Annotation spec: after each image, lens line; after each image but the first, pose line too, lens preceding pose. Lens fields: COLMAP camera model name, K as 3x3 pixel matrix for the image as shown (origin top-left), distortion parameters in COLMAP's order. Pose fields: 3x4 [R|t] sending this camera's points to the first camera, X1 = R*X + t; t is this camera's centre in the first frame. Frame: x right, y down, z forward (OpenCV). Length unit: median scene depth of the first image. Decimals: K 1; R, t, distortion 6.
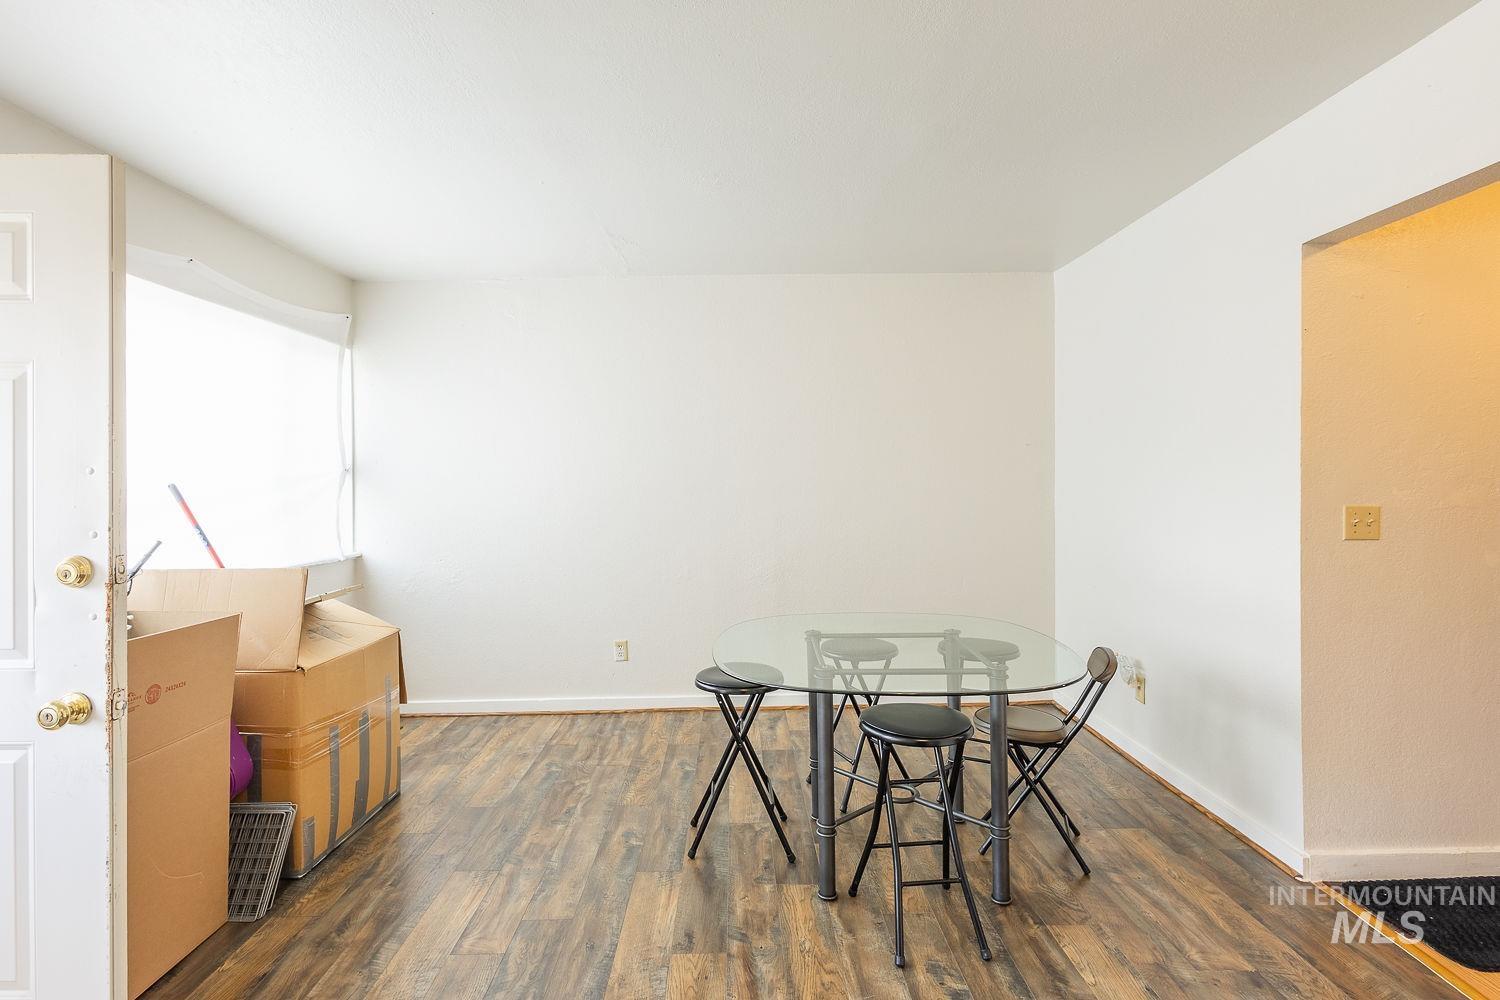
lens RADIAL K [[716.4, 0, 747.4], [0, 716.4, 484.2], [0, 0, 1]] dist [0.003214, -0.000052]
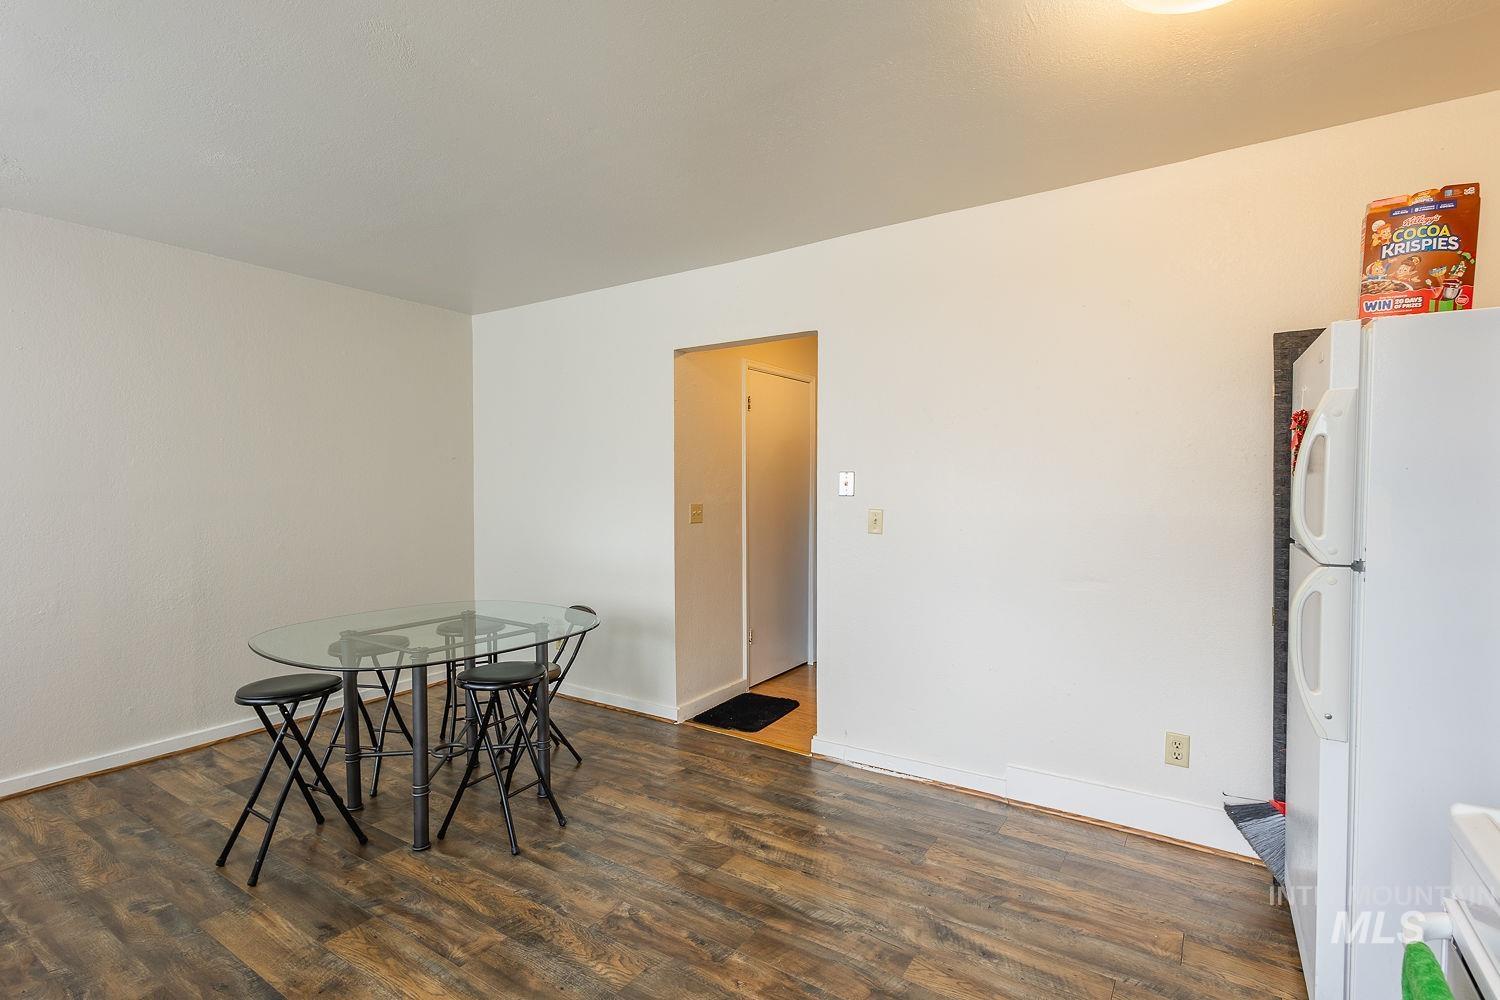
lens RADIAL K [[705.0, 0, 741.6], [0, 705.0, 497.9], [0, 0, 1]] dist [0.006506, 0.000091]
pose [[0.555027, -0.003742, 0.831824, -0.526042], [0.001551, 0.999993, 0.003464, 0.008921], [-0.831831, -0.000633, 0.555029, -0.056808]]
